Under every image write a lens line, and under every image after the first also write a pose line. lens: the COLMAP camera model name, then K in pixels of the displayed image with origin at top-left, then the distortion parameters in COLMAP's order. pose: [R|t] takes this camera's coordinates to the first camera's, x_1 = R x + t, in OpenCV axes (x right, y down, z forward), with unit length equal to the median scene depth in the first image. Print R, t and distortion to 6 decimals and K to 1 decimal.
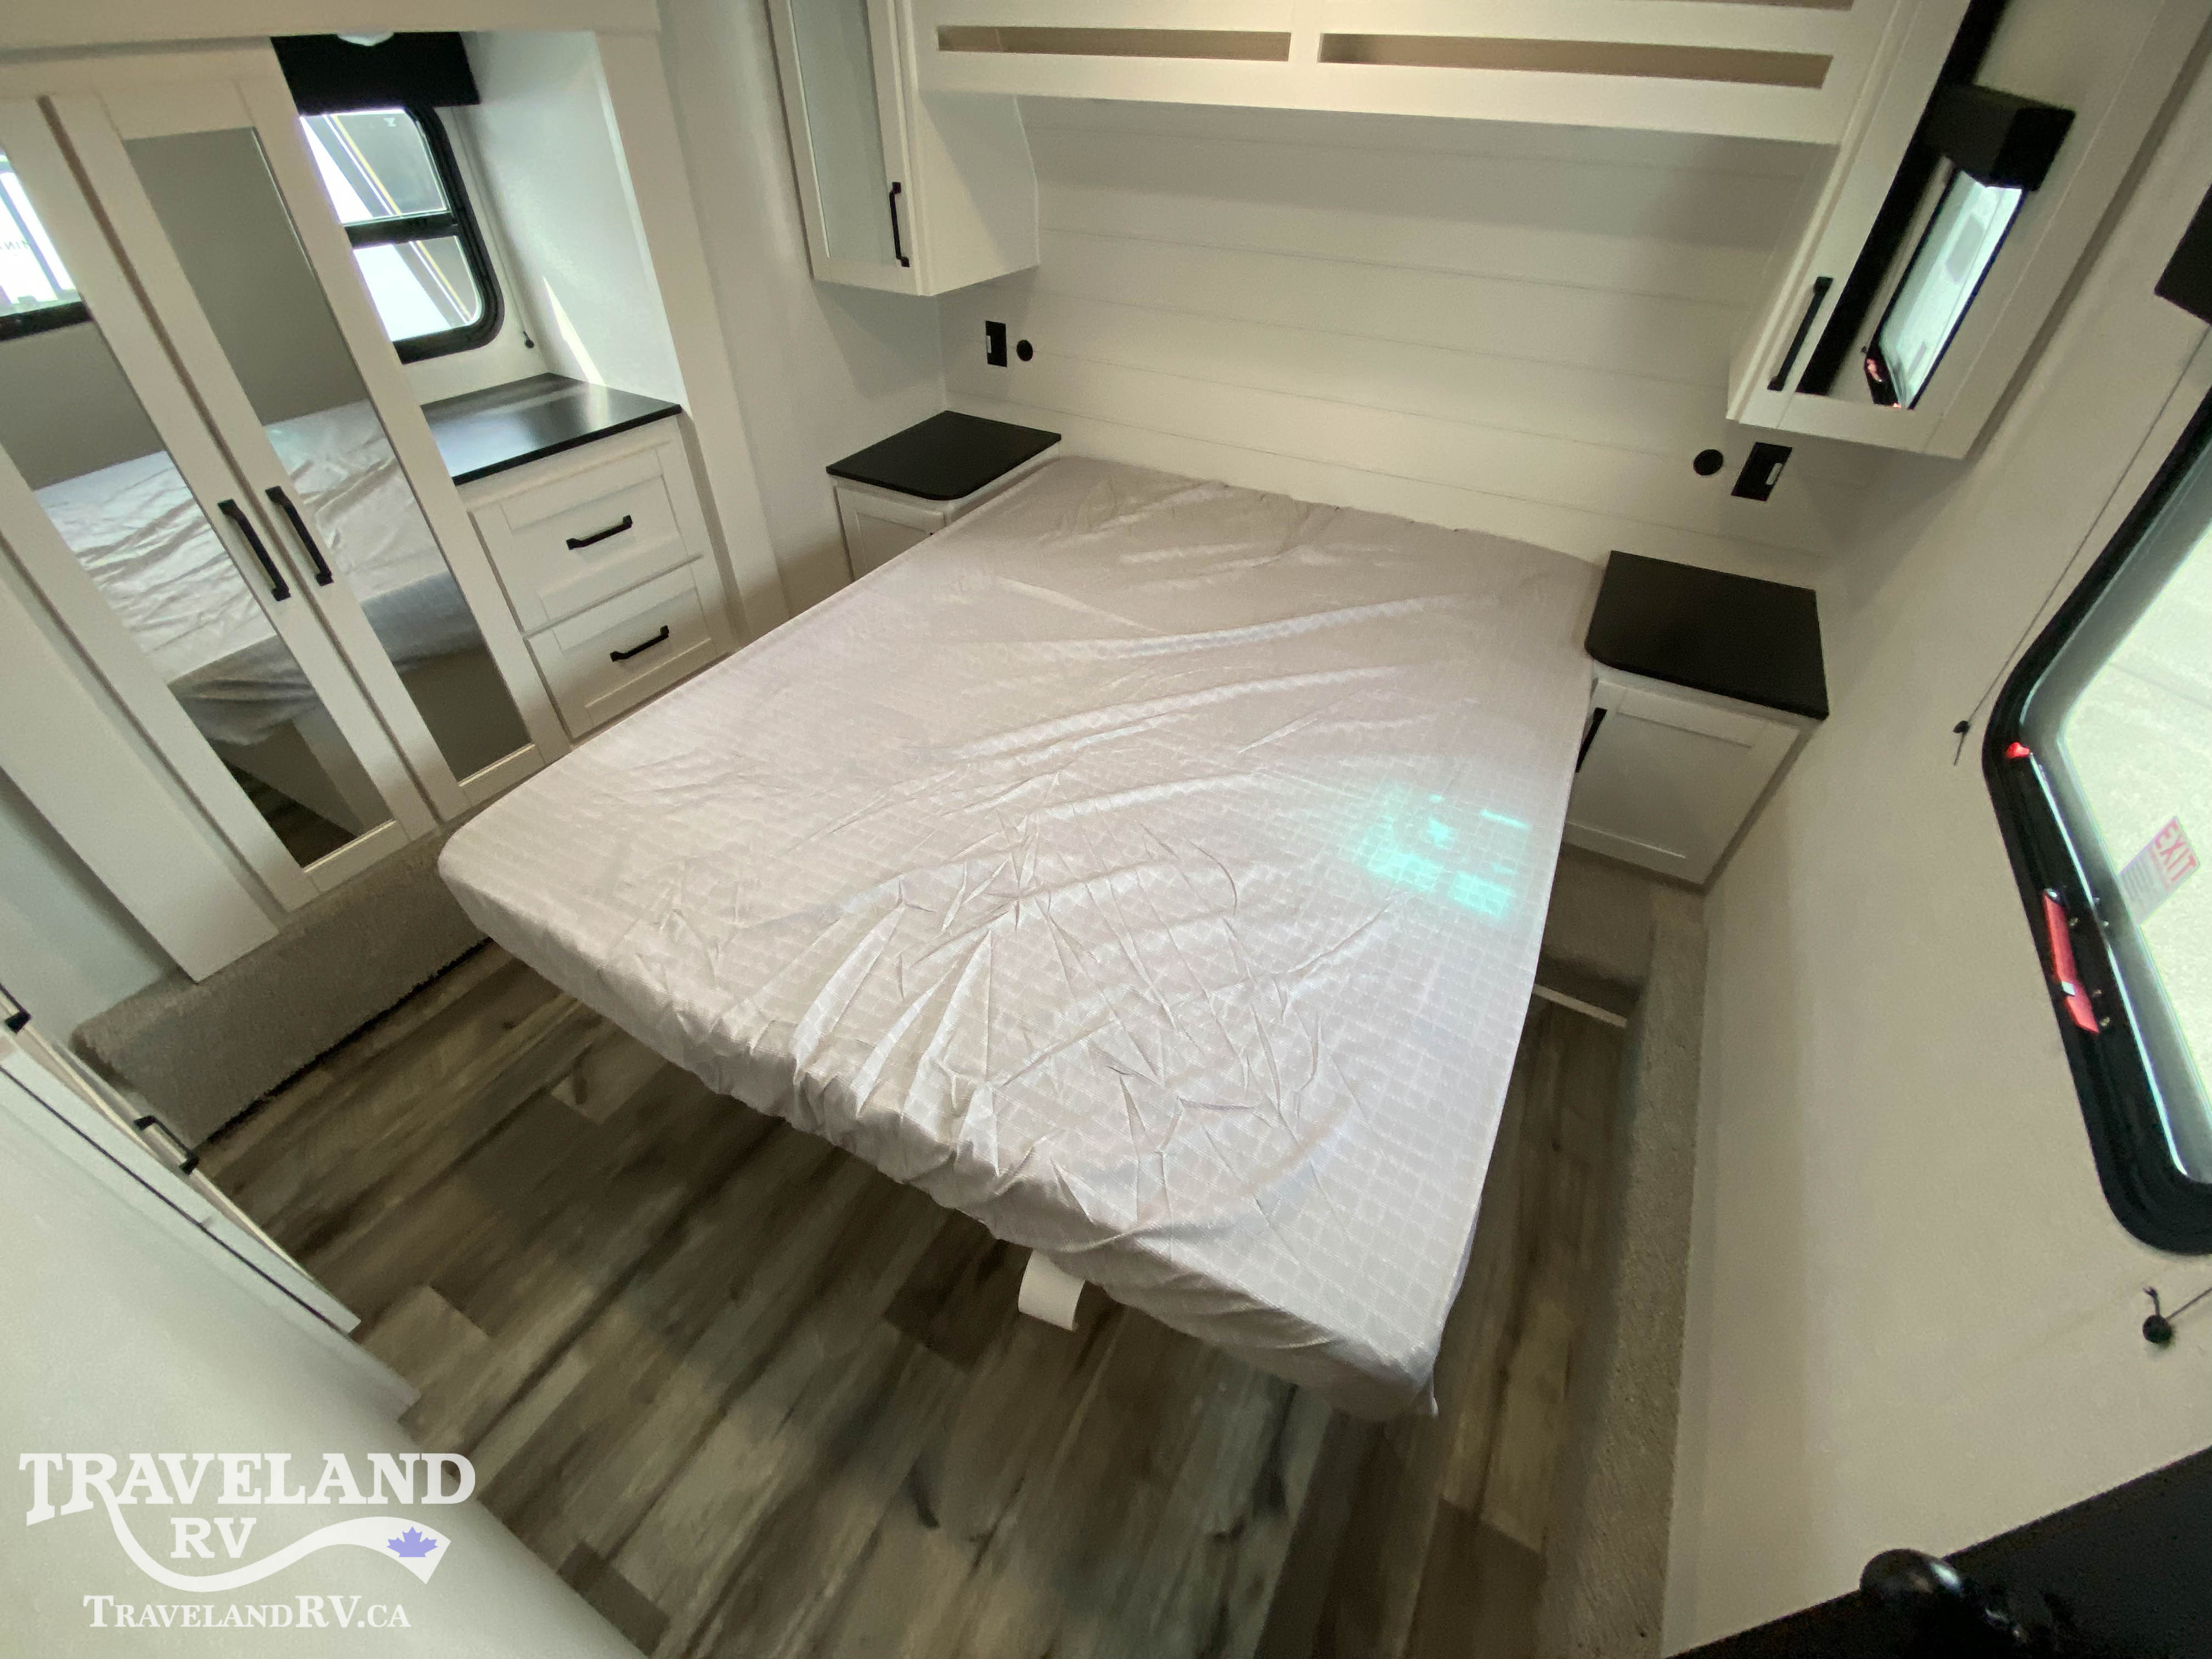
lens RADIAL K [[899.4, 0, 1098.6], [0, 899.4, 830.2], [0, 0, 1]] dist [0.023026, -0.022981]
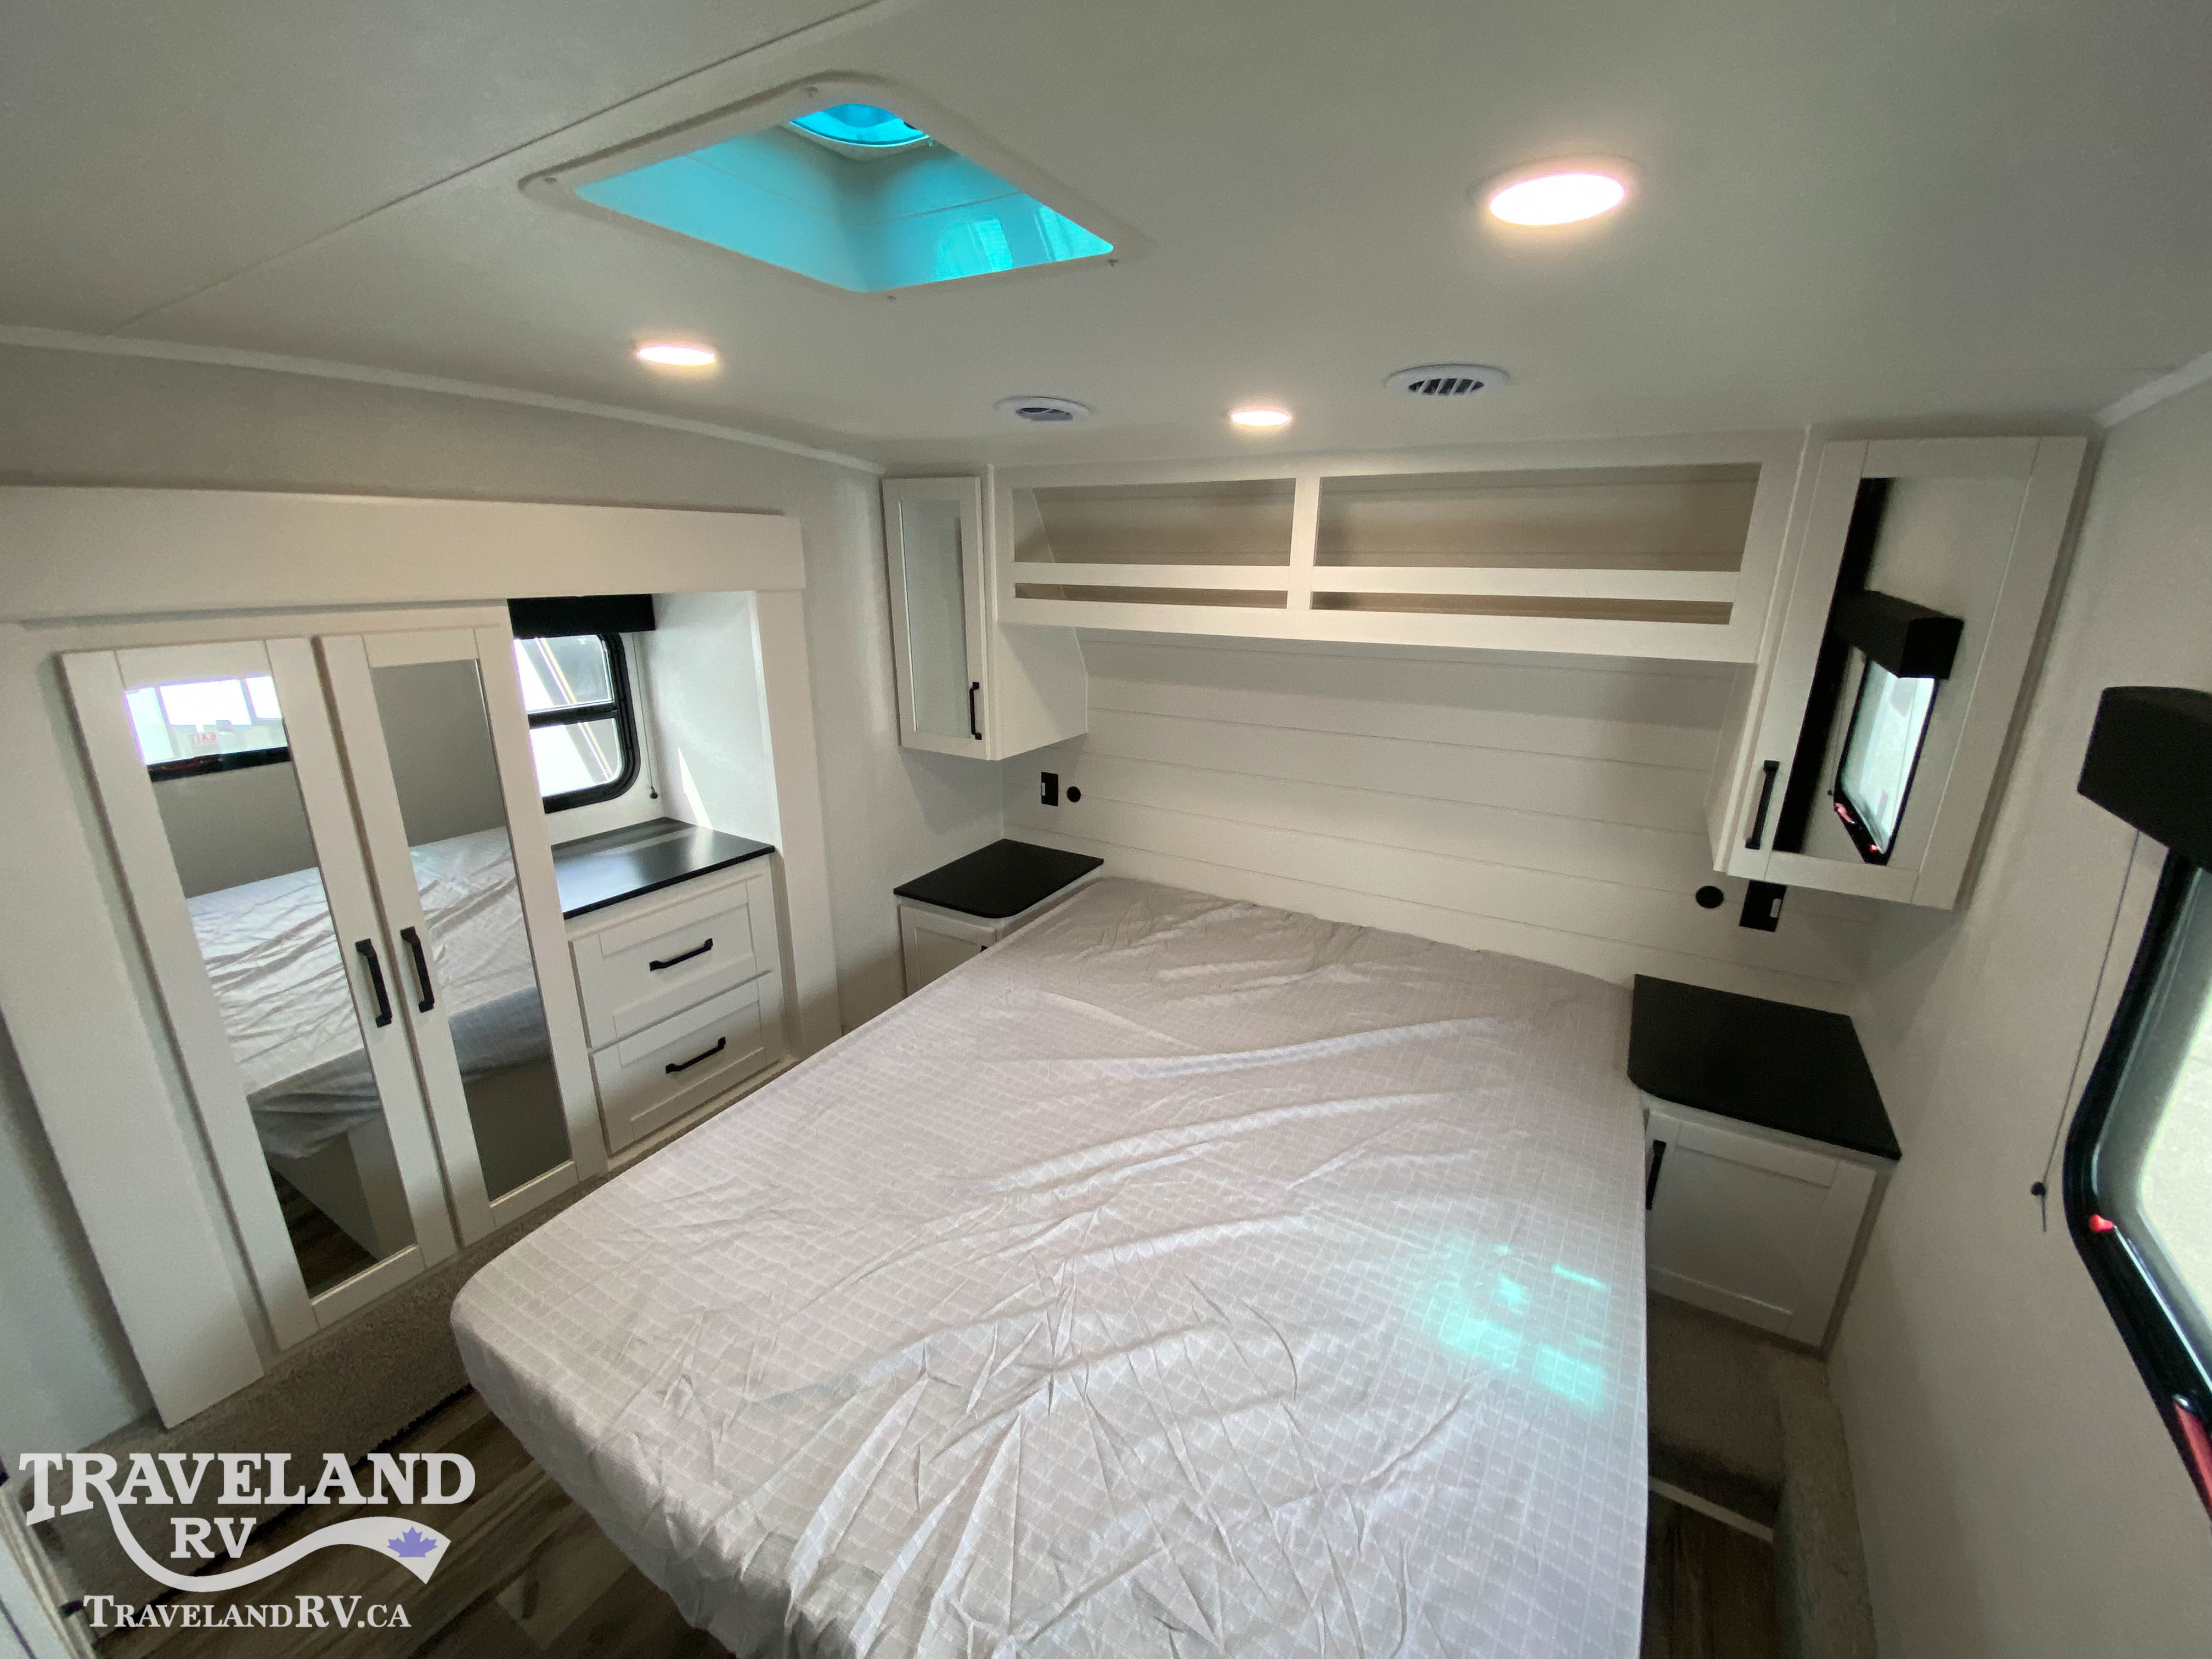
lens RADIAL K [[897.1, 0, 1097.9], [0, 897.1, 829.5], [0, 0, 1]] dist [0.015824, -0.019713]
pose [[0.999171, 0.002151, -0.040650, -0.006710], [-0.018461, 0.913951, -0.405406, -0.043589], [0.036280, 0.405820, 0.913233, -0.038903]]
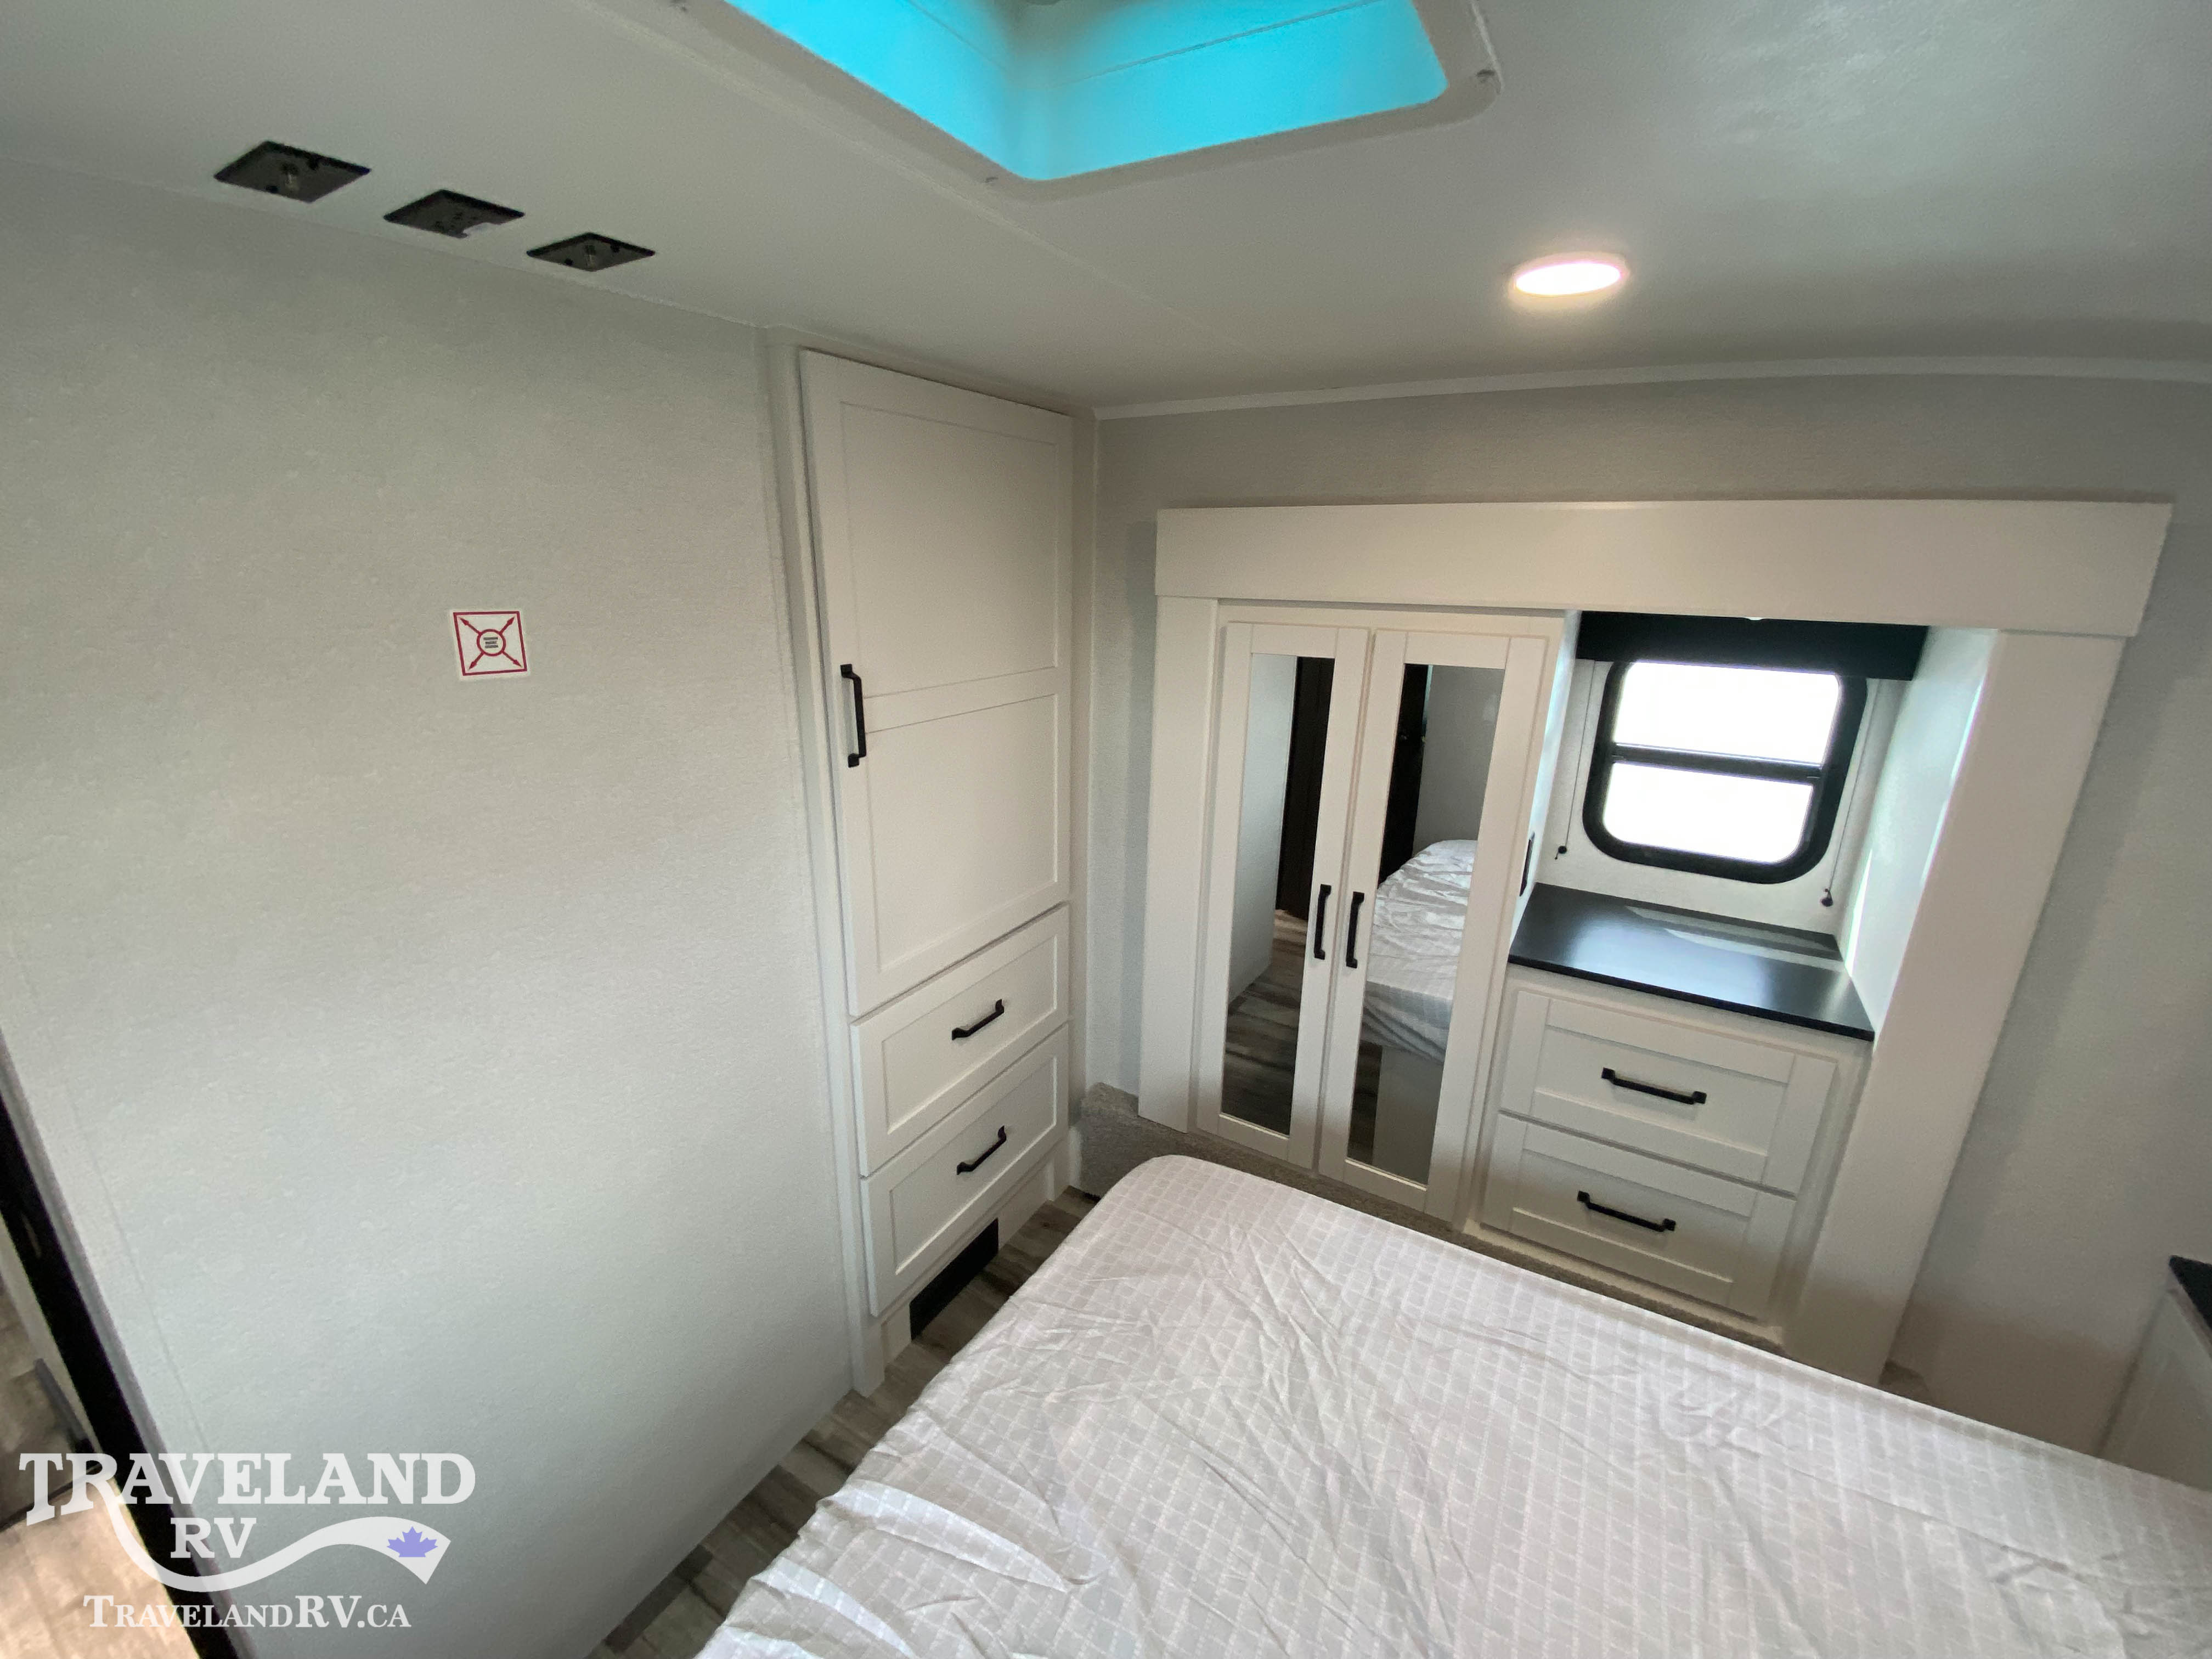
lens RADIAL K [[889.0, 0, 1100.8], [0, 889.0, 831.8], [0, 0, 1]] dist [0.024920, -0.022032]
pose [[-0.037068, 0.271222, -0.961803, 0.234915], [-0.666373, 0.710528, 0.226047, -0.405176], [0.744697, 0.649298, 0.154397, 0.402279]]
